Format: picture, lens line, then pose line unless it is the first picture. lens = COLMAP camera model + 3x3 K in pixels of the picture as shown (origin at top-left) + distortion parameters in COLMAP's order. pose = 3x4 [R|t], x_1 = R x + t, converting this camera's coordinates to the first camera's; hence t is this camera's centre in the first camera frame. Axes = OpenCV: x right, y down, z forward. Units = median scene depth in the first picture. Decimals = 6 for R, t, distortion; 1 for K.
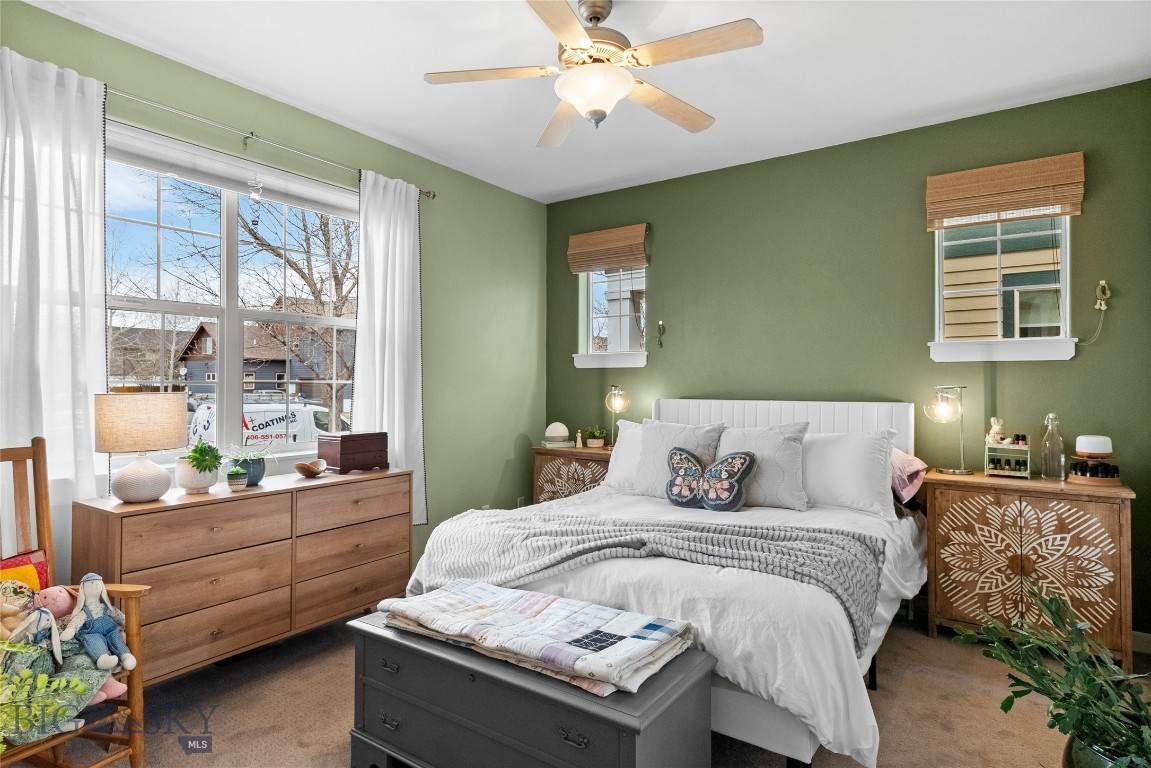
lens RADIAL K [[630.4, 0, 571.7], [0, 630.4, 385.8], [0, 0, 1]] dist [-0.003639, -0.000268]
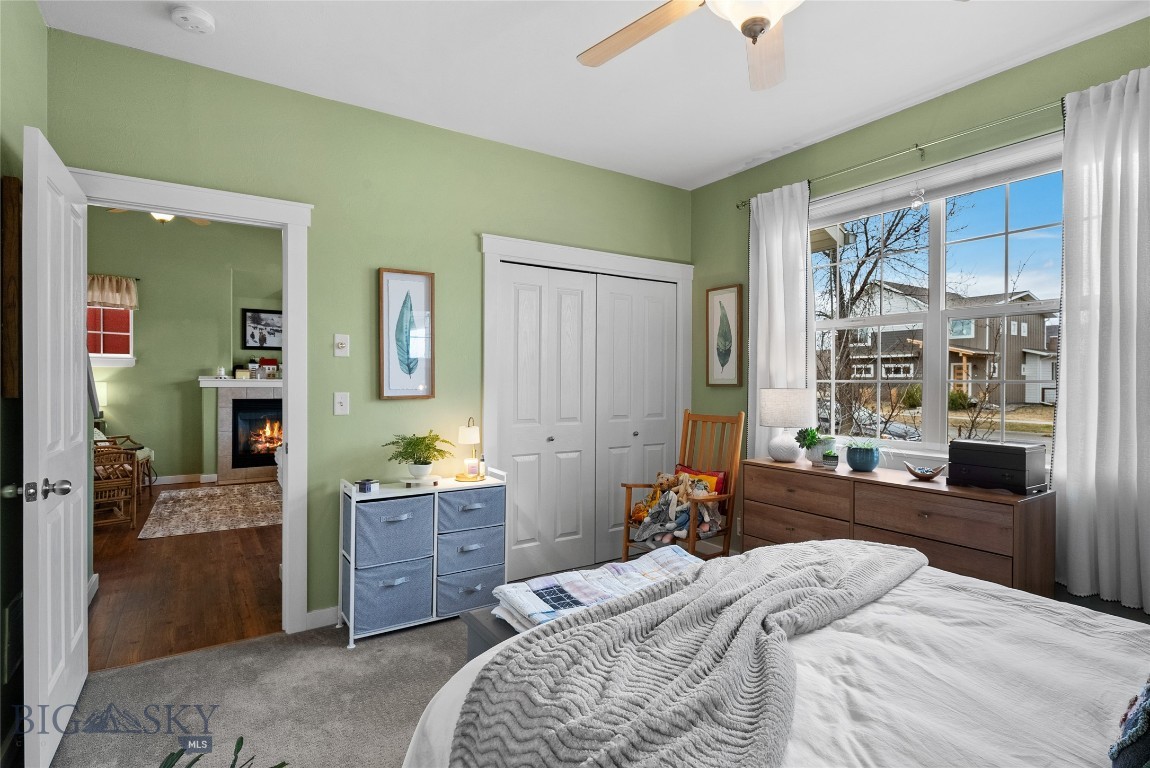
lens RADIAL K [[571.5, 0, 577.3], [0, 571.5, 383.4], [0, 0, 1]] dist [-0.001797, 0.000052]
pose [[-0.374571, 0.000739, -0.927198, 0.654139], [-0.002613, 0.999995, 0.001853, -0.002545], [0.927195, 0.003117, -0.374567, 0.915373]]
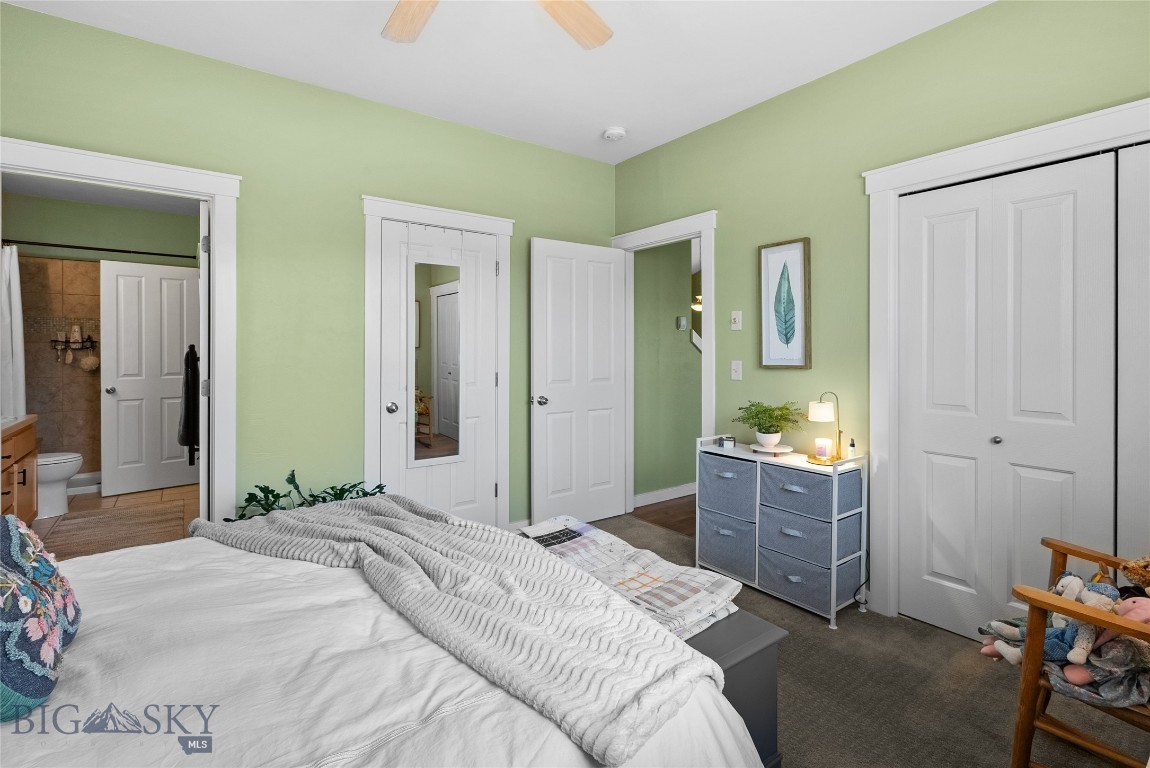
lens RADIAL K [[526.3, 0, 562.1], [0, 526.3, 346.1], [0, 0, 1]] dist [-0.004114, -0.000283]
pose [[-0.941371, 0.002742, 0.337361, -0.233238], [0.000707, 0.999981, -0.006157, -0.007876], [-0.337372, -0.005558, -0.941355, 1.334138]]
